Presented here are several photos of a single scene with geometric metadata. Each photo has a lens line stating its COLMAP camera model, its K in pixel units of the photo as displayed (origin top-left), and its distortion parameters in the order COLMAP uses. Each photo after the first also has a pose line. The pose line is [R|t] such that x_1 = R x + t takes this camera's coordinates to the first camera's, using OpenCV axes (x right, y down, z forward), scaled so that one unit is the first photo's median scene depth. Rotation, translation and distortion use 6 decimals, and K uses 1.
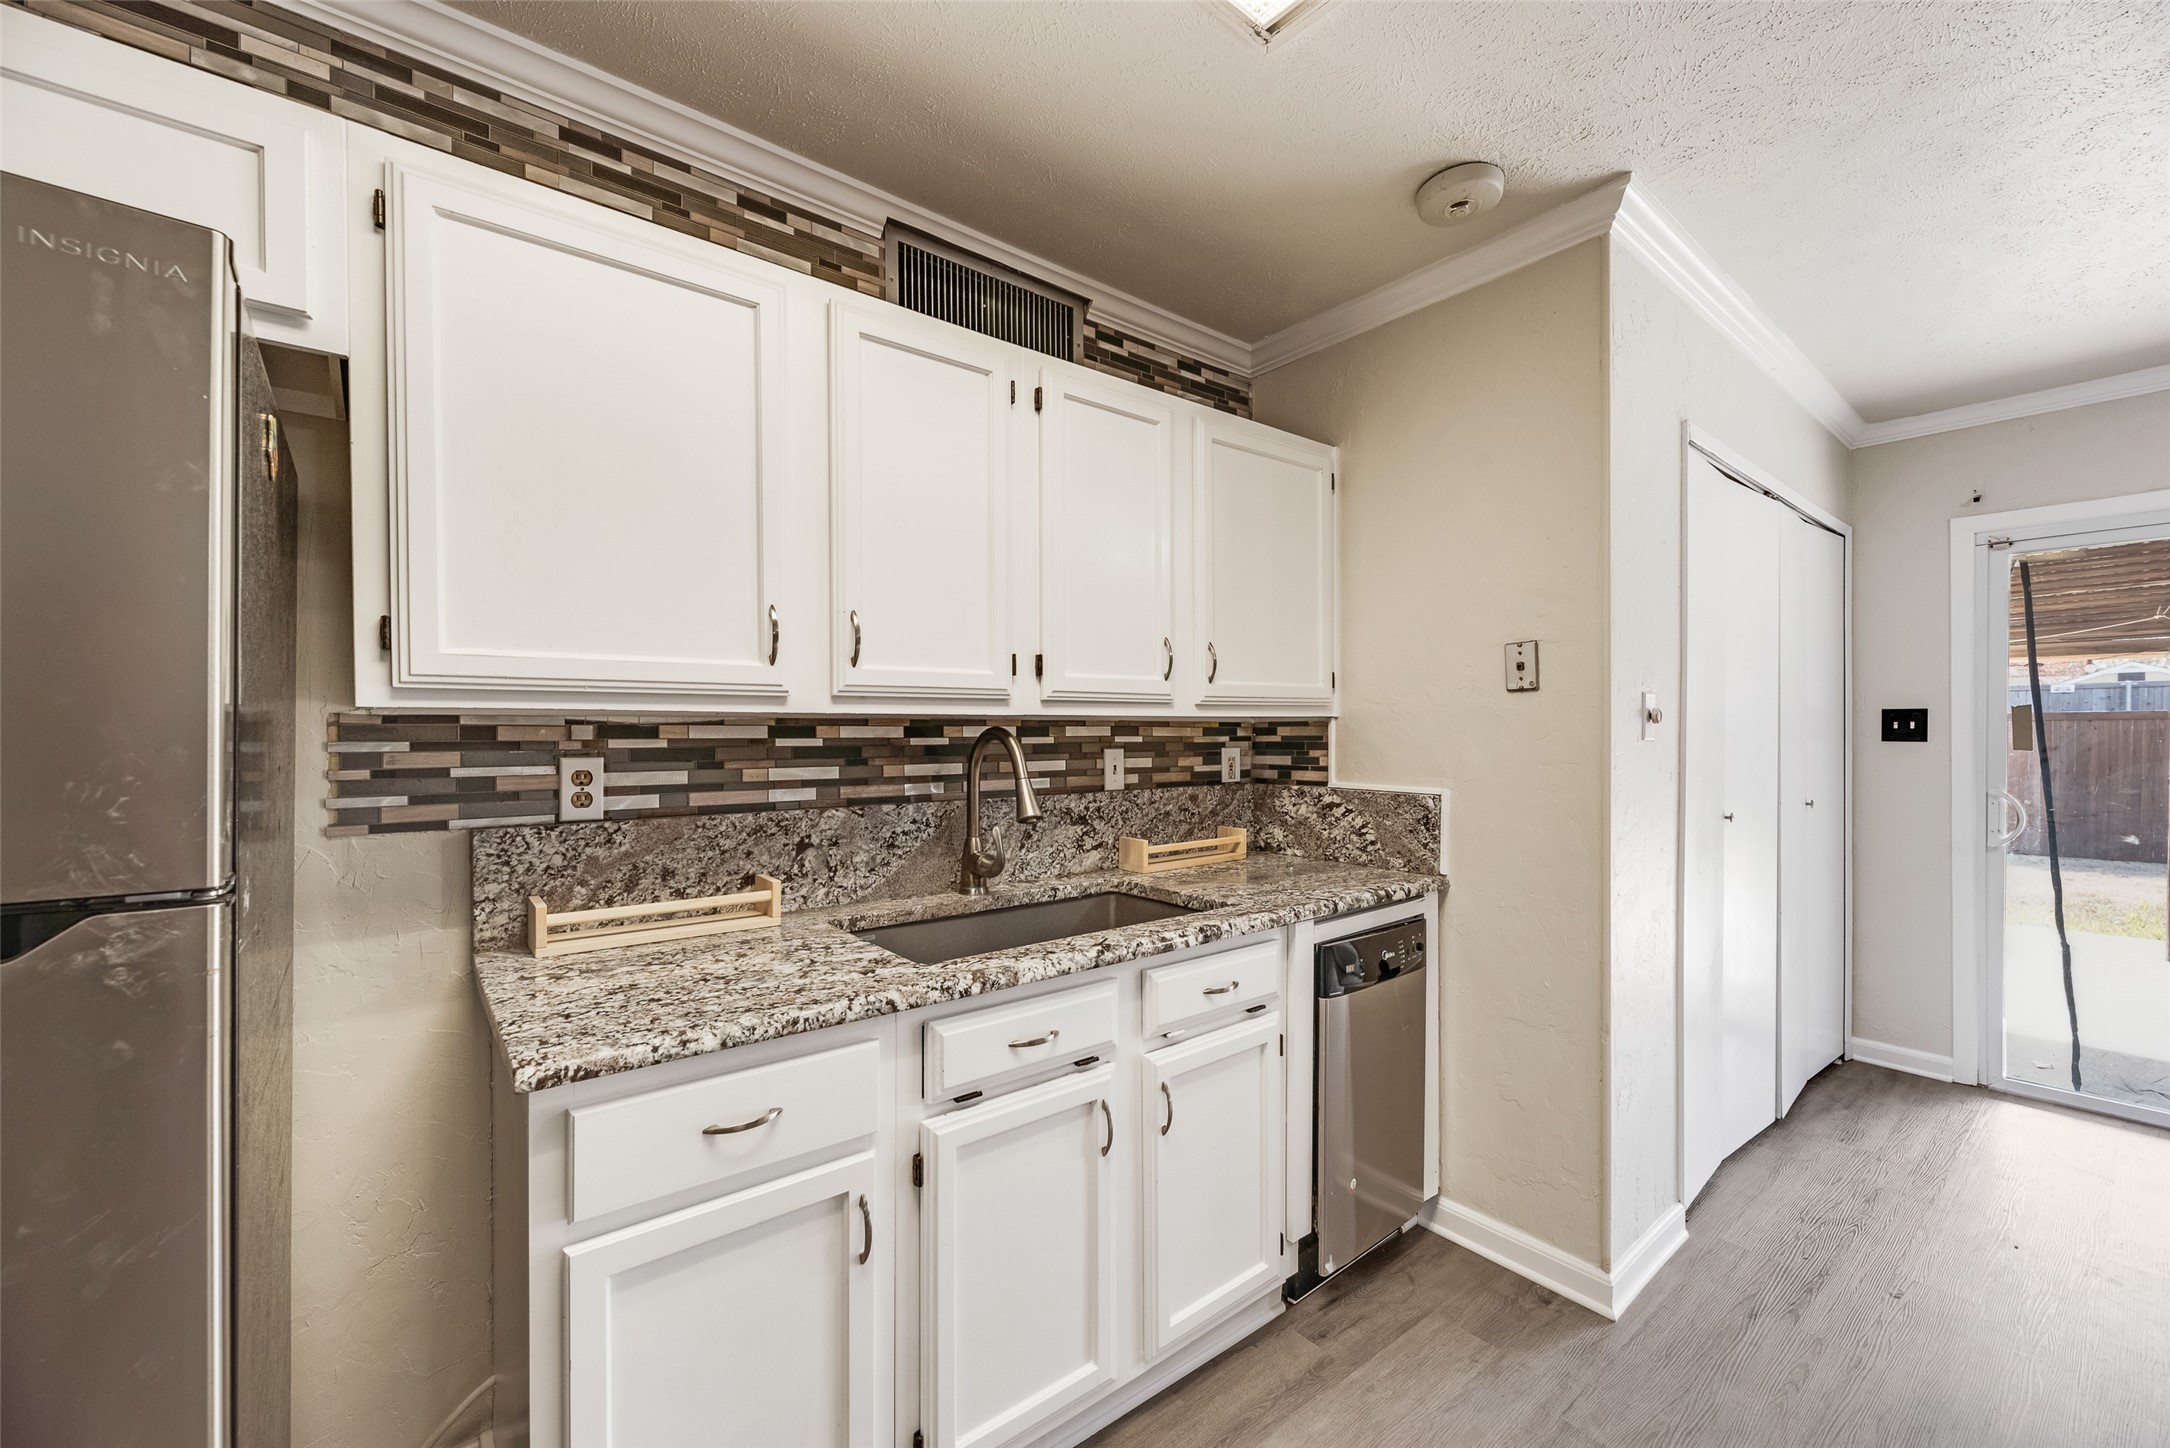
lens RADIAL K [[873.0, 0, 1087.3], [0, 873.0, 735.9], [0, 0, 1]] dist [0.002039, 0.000132]
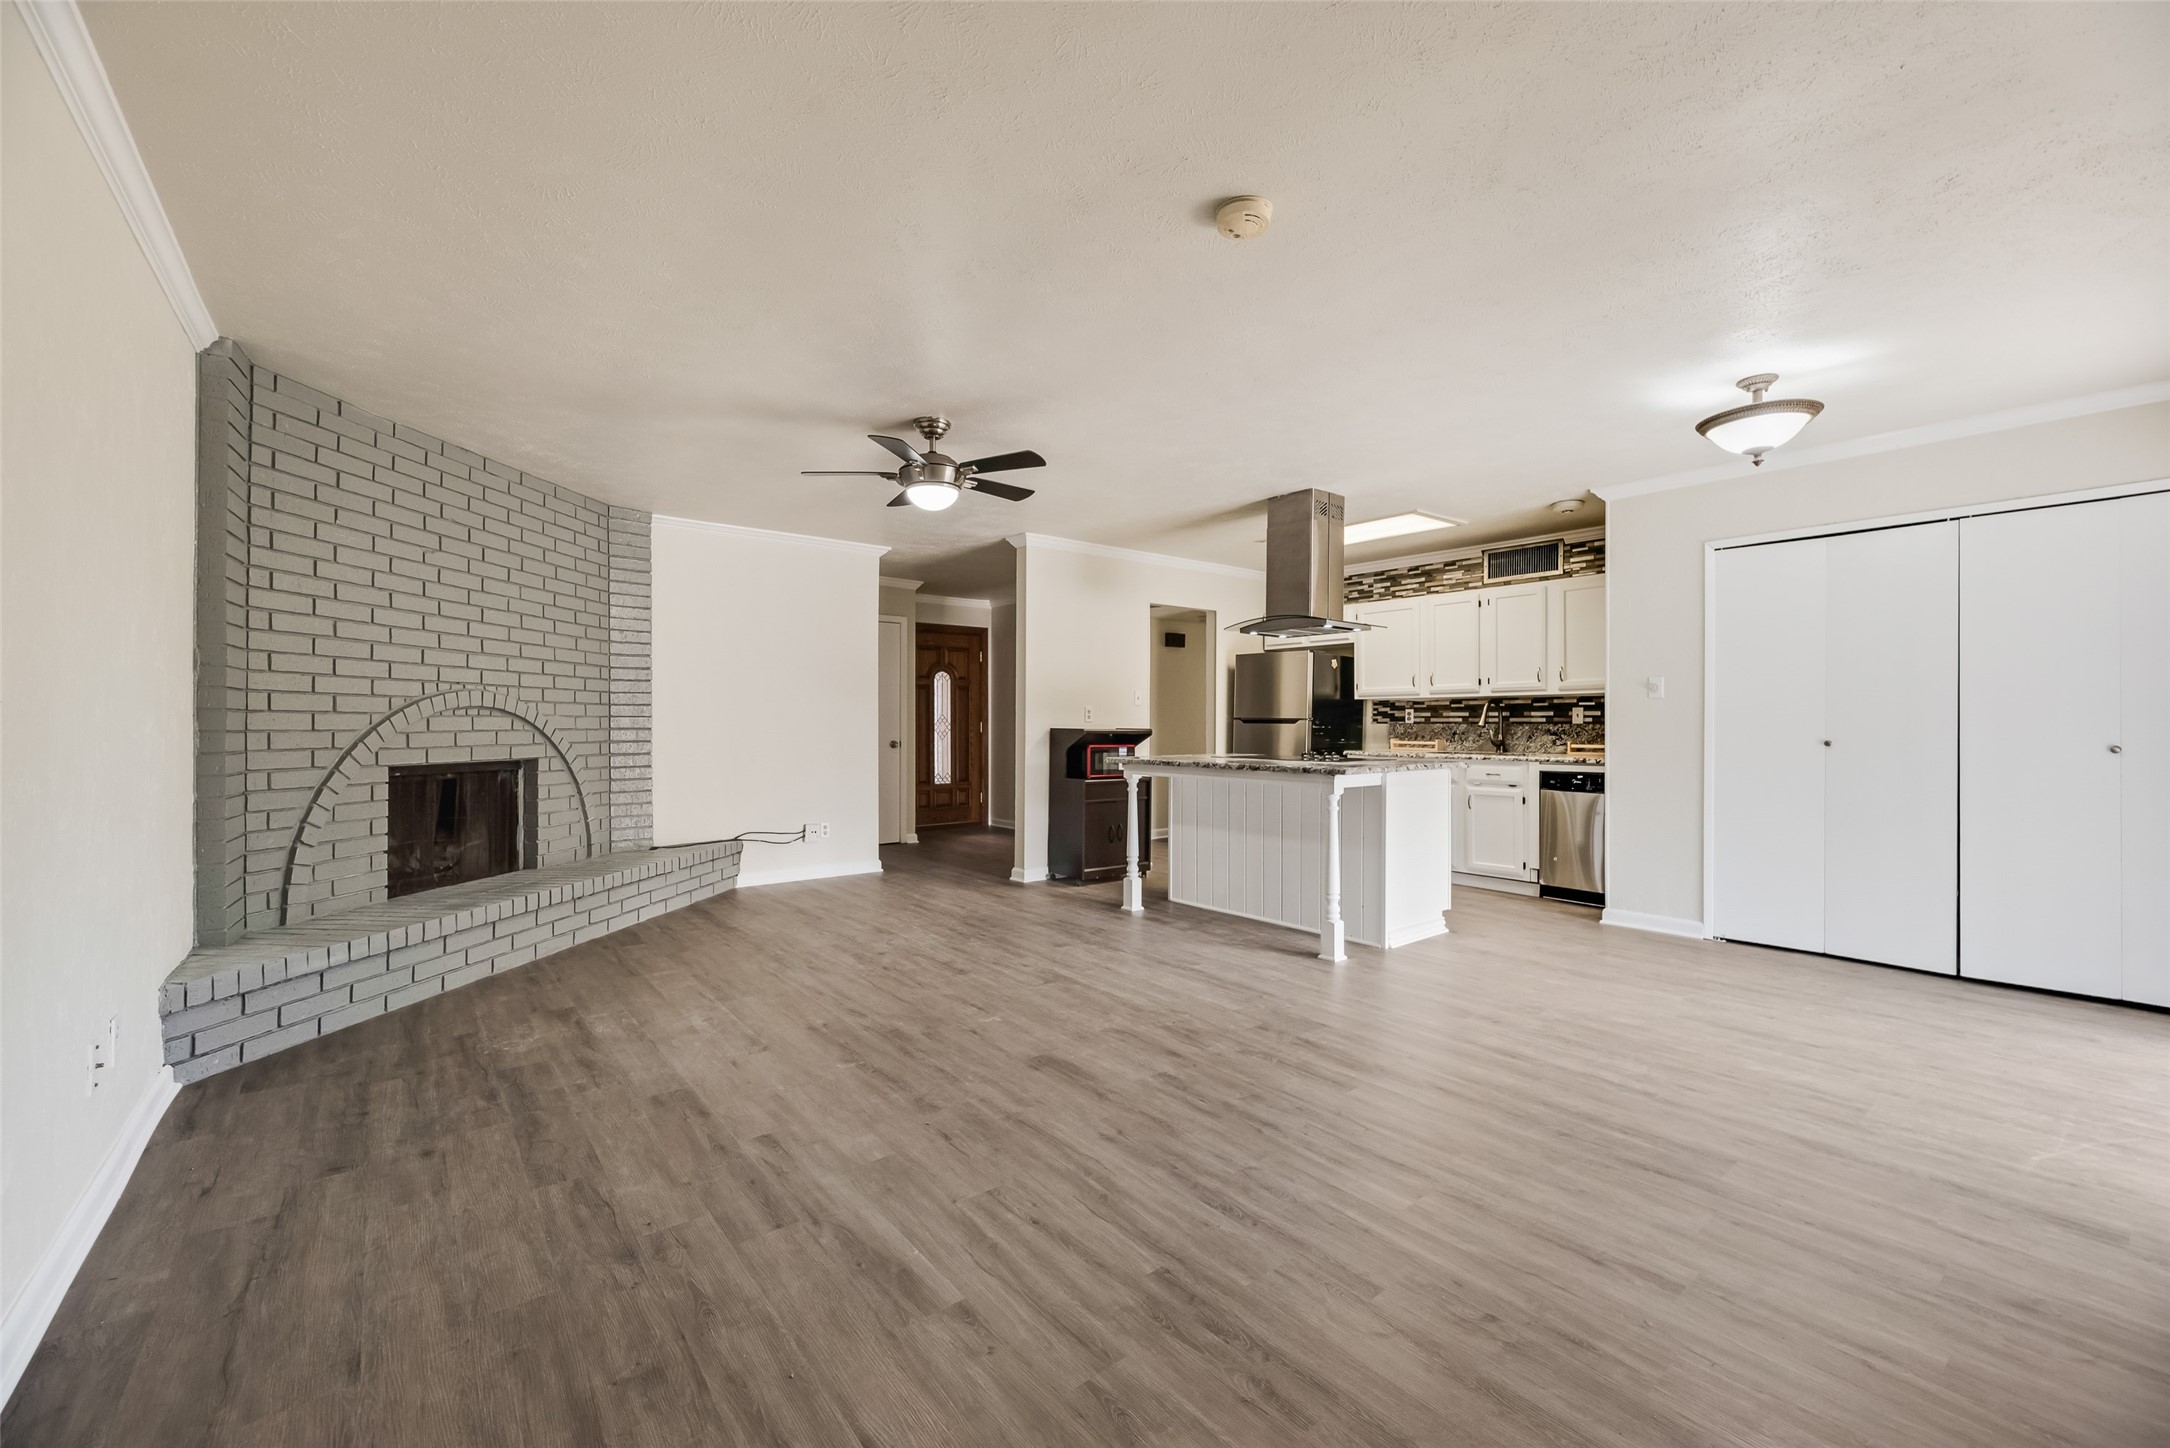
lens RADIAL K [[873.6, 0, 1086.1], [0, 873.6, 726.1], [0, 0, 1]] dist [0.001566, 0.000163]
pose [[-0.001612, 0.003679, -0.999992, 2.963638], [-0.009231, 0.999951, 0.003693, 0.084036], [0.999956, 0.009237, -0.001578, -0.486609]]
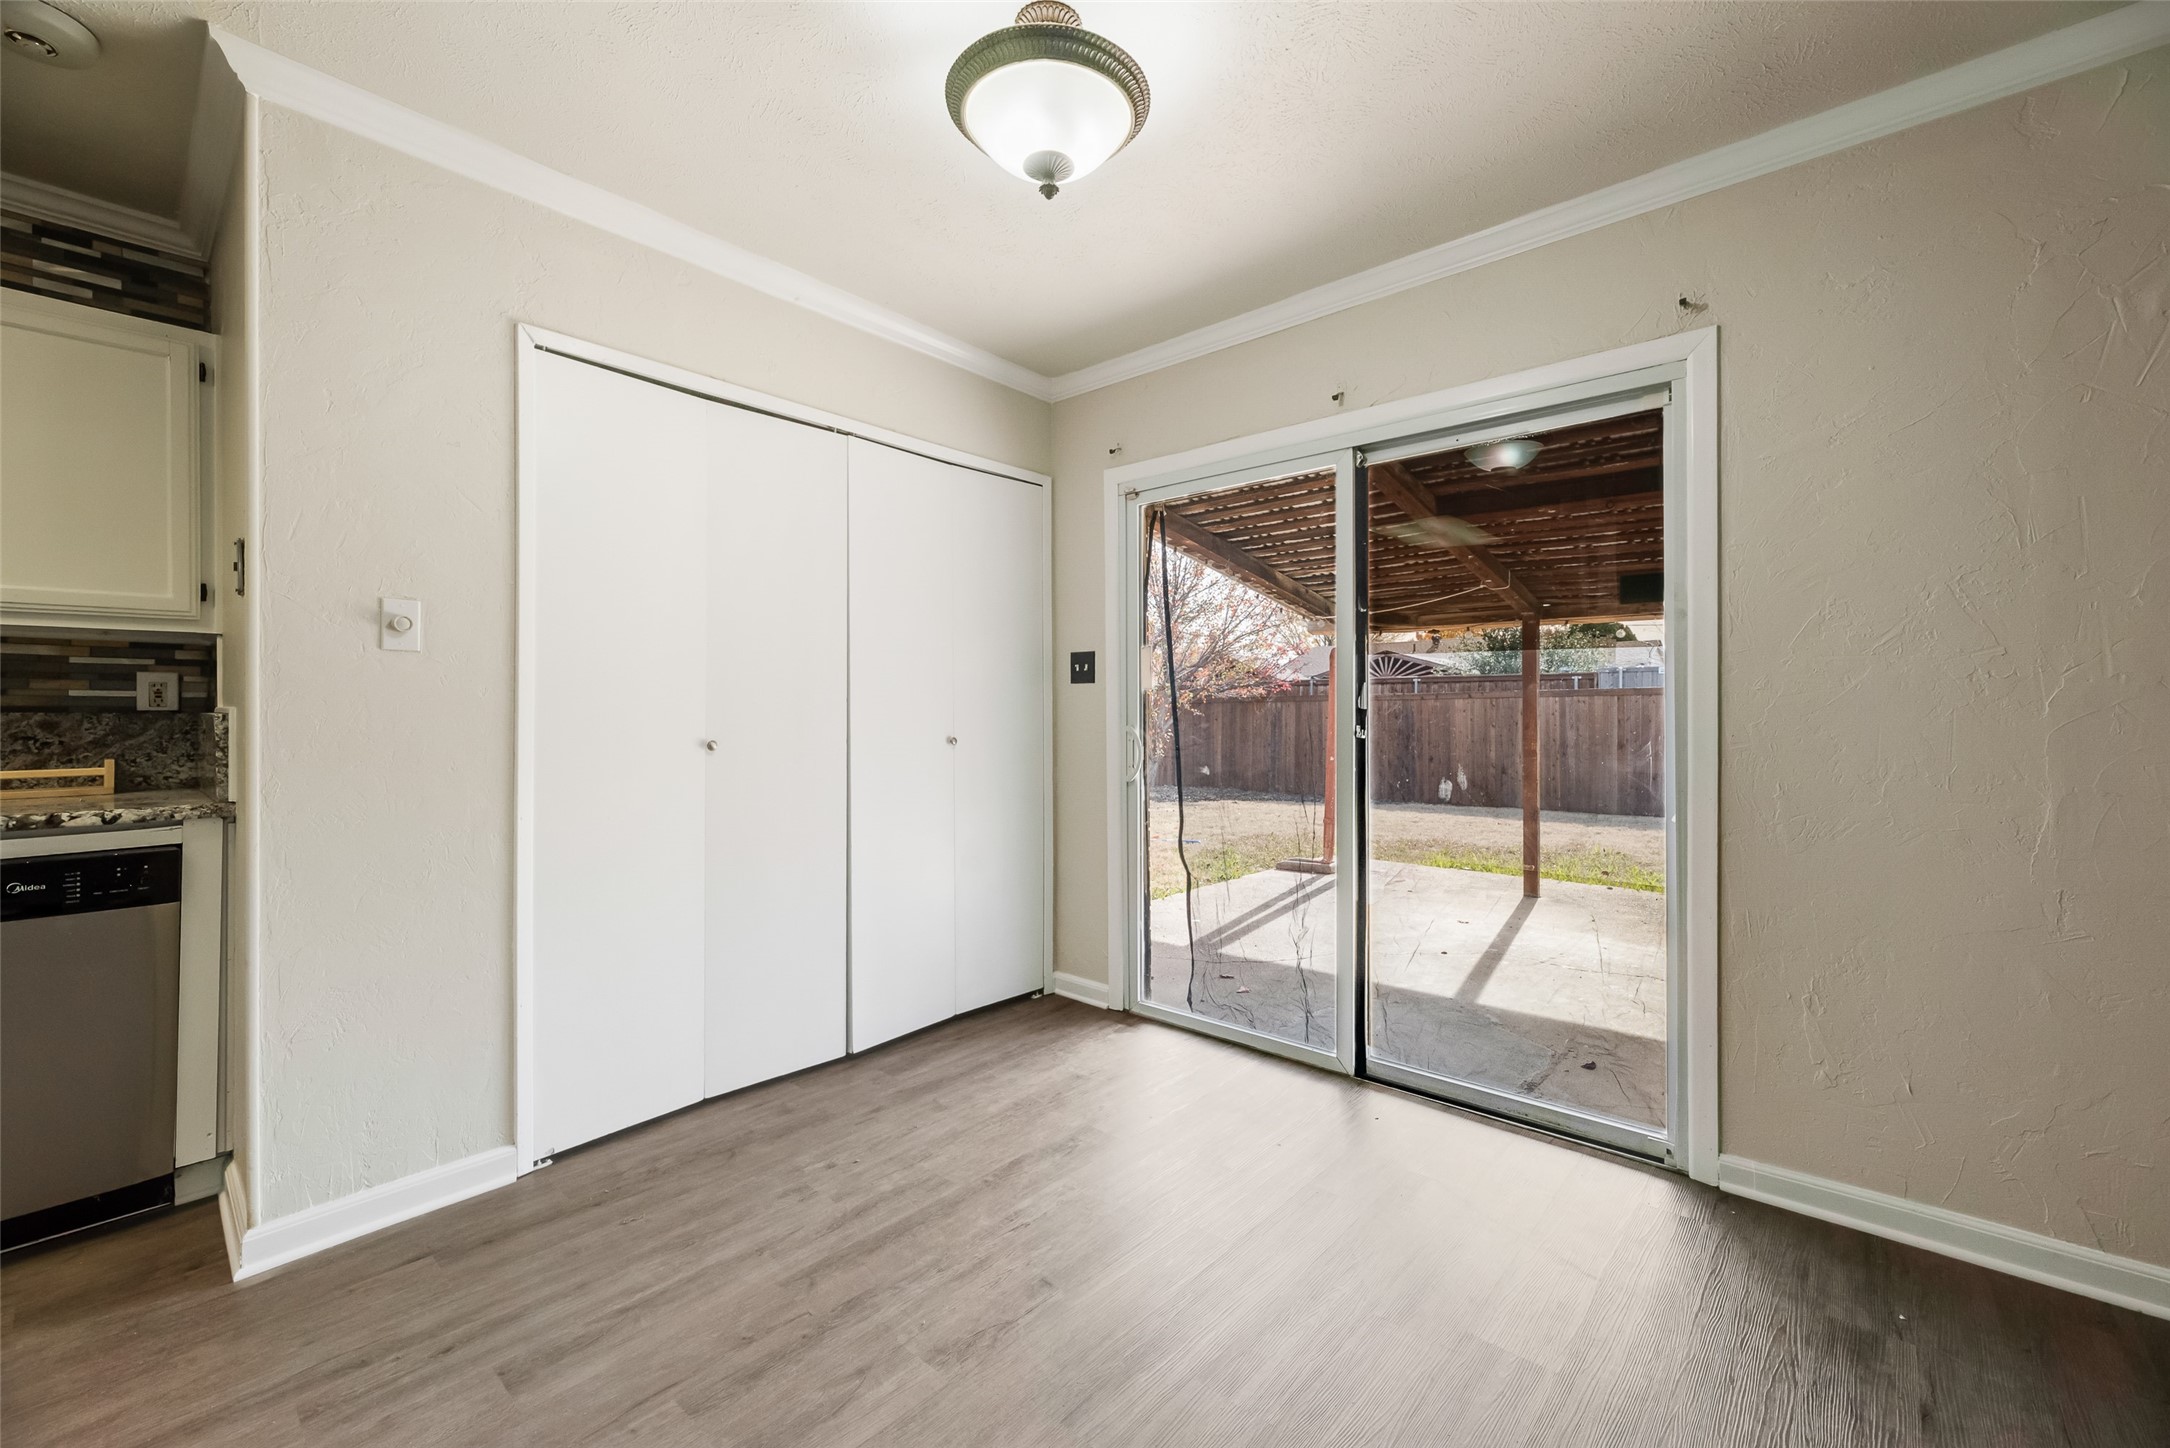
lens RADIAL K [[881.9, 0, 1086.9], [0, 881.9, 709.6], [0, 0, 1]] dist [0.001874, 0.000062]
pose [[0.985813, 0.002188, 0.167834, 1.225046], [-0.000189, 0.999929, -0.011929, 0.080718], [-0.167848, 0.011728, 0.985743, -0.056355]]
